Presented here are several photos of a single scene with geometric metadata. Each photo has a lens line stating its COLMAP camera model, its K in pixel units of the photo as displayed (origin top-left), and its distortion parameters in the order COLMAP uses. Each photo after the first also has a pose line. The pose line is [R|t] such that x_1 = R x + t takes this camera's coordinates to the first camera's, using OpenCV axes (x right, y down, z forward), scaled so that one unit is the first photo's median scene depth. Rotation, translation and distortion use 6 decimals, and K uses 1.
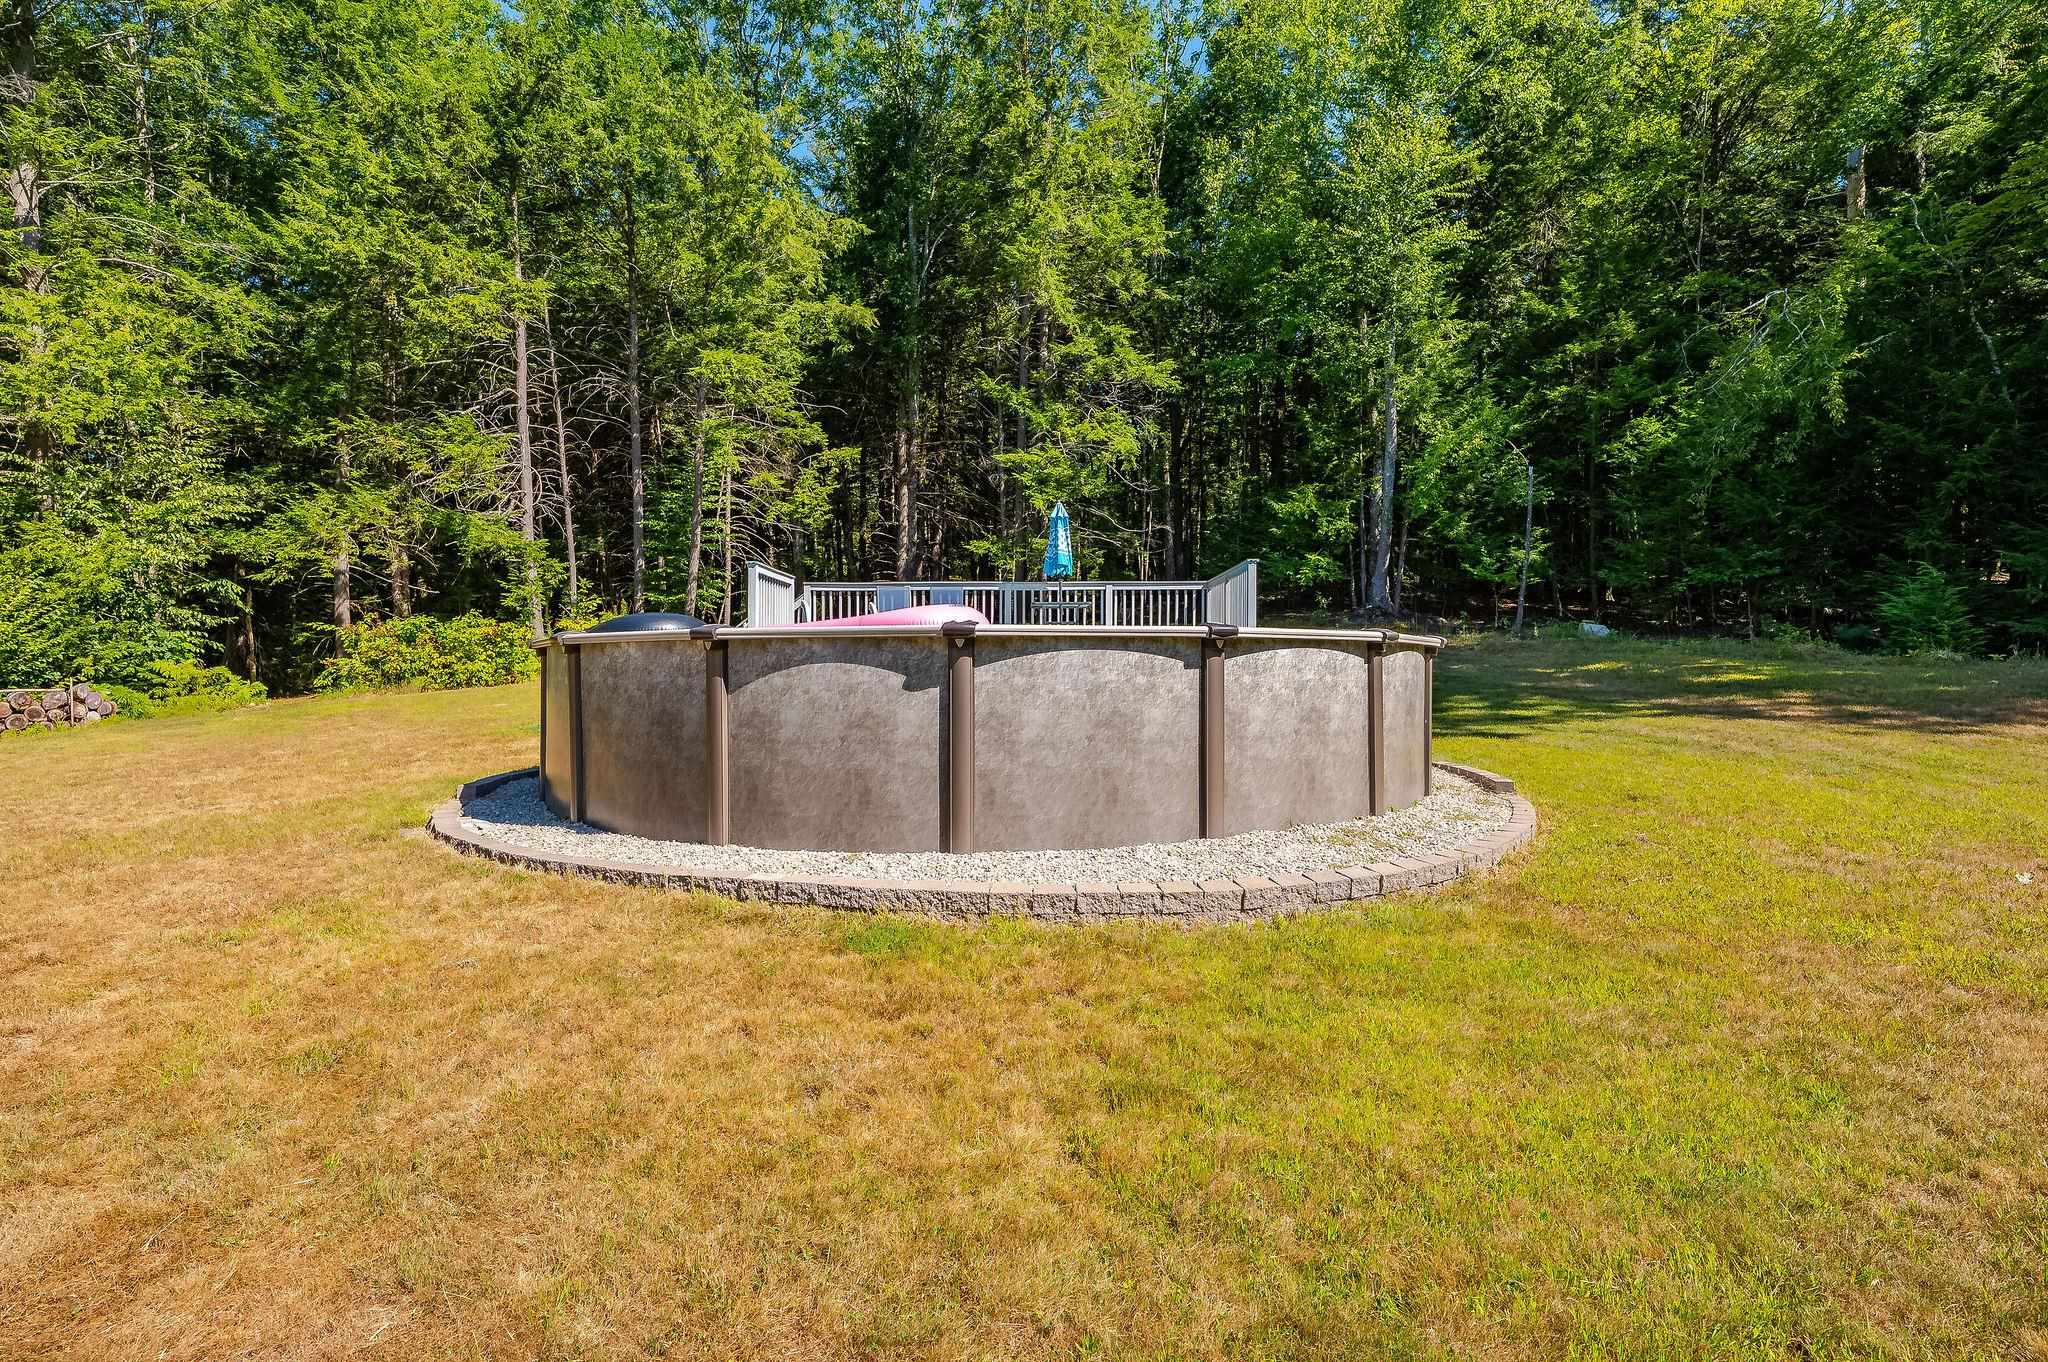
lens RADIAL K [[1004.4, 0, 1022.7], [0, 1004.4, 681.4], [0, 0, 1]] dist [-0.002268, -0.000241]
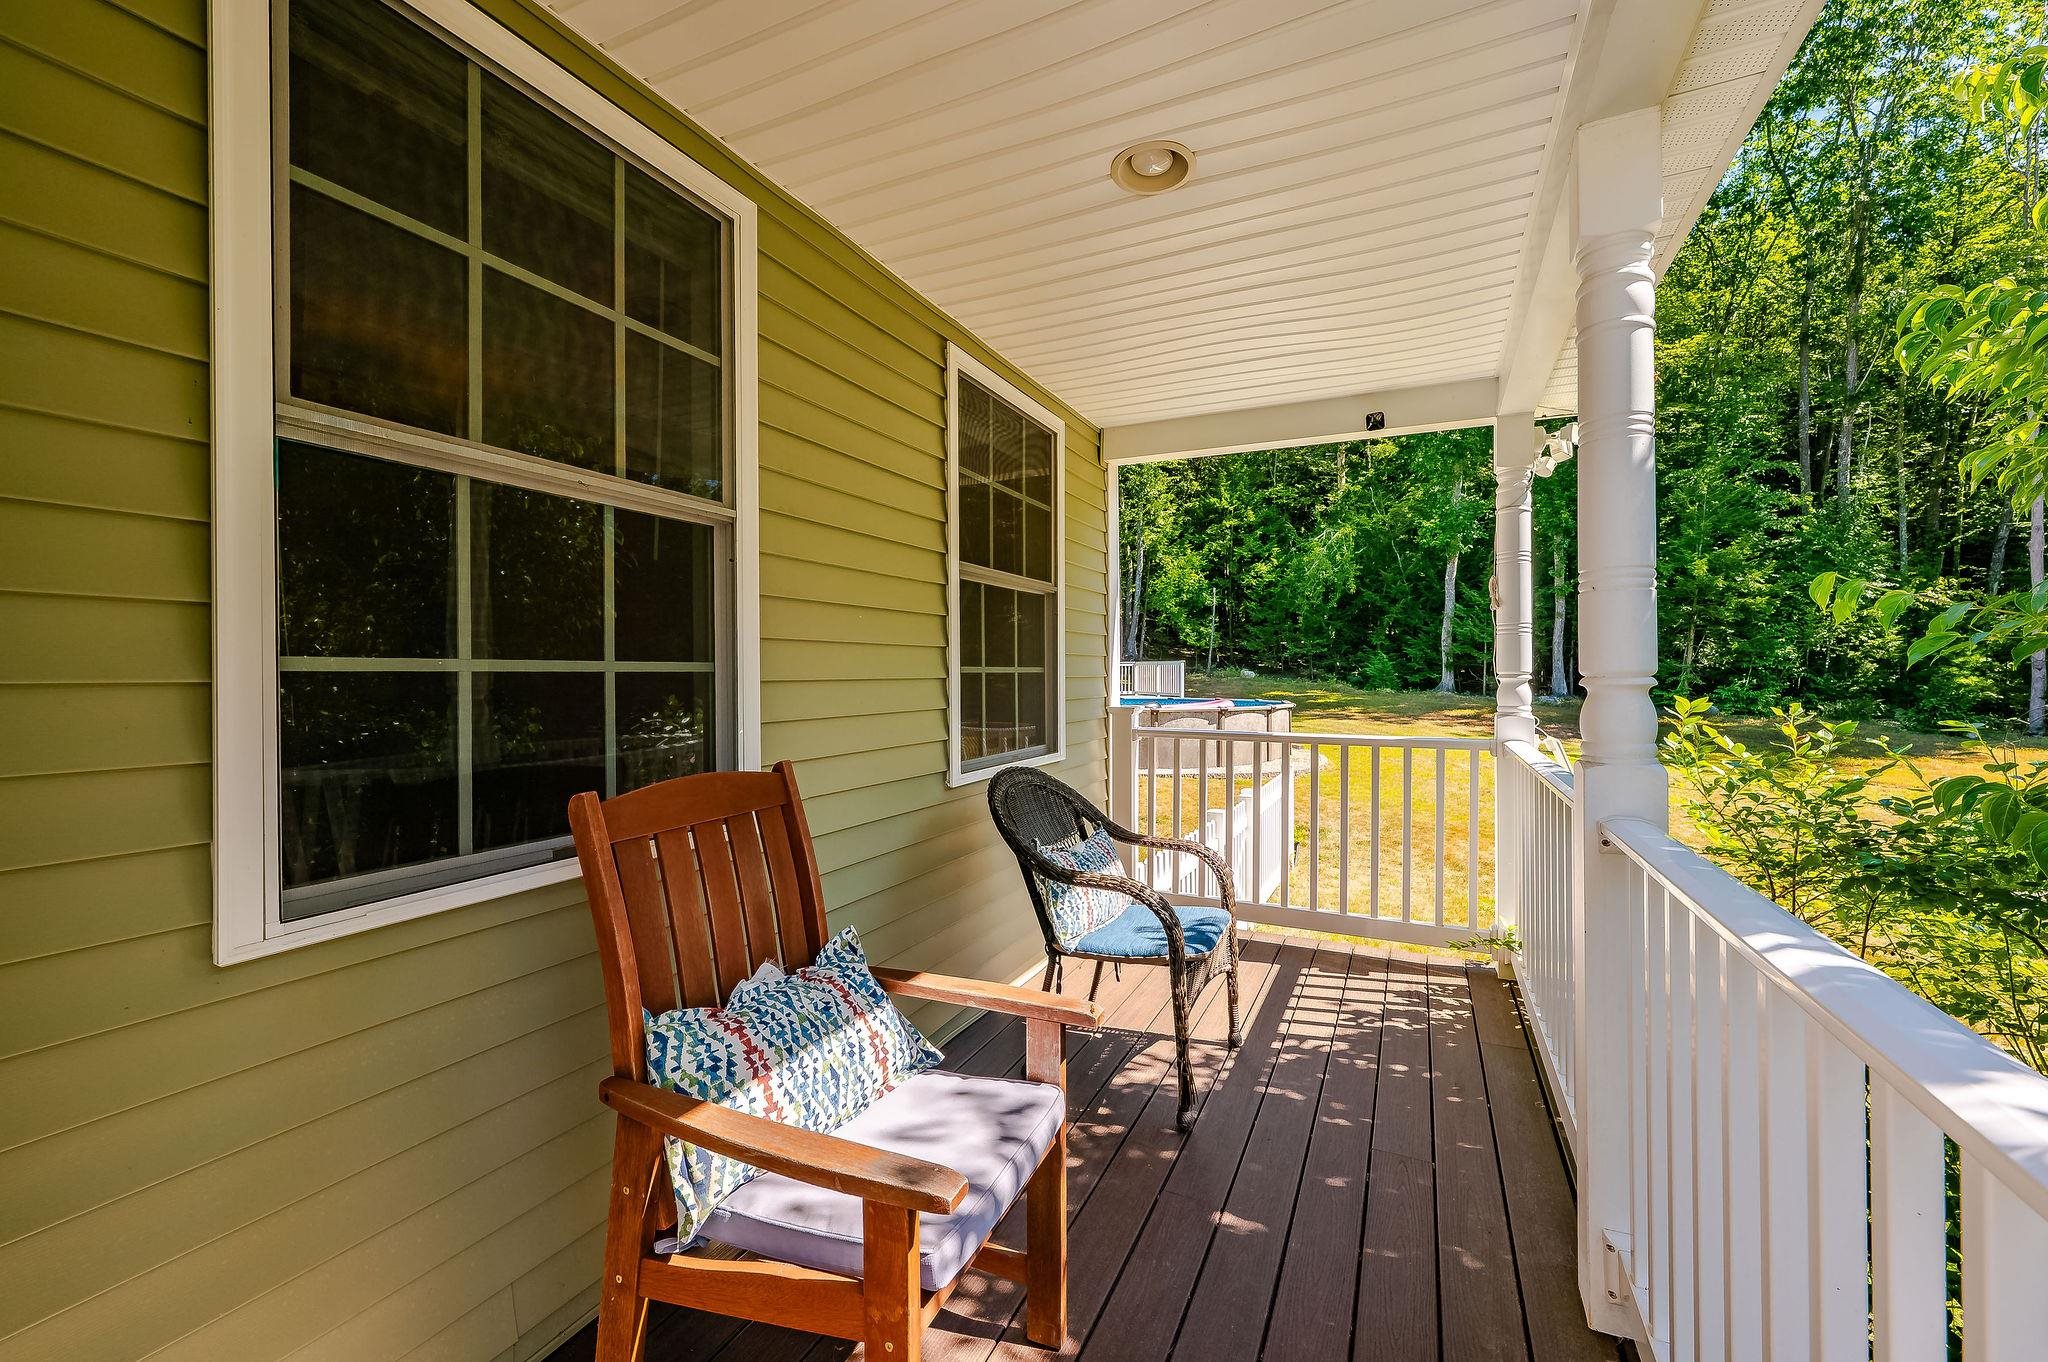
lens RADIAL K [[825.2, 0, 1028.3], [0, 825.2, 674.1], [0, 0, 1]] dist [-0.001242, -0.000288]
pose [[0.931676, -0.000979, 0.363288, -0.682441], [0.002916, 0.999984, -0.004785, -0.061308], [-0.363277, 0.005518, 0.931665, -0.606612]]
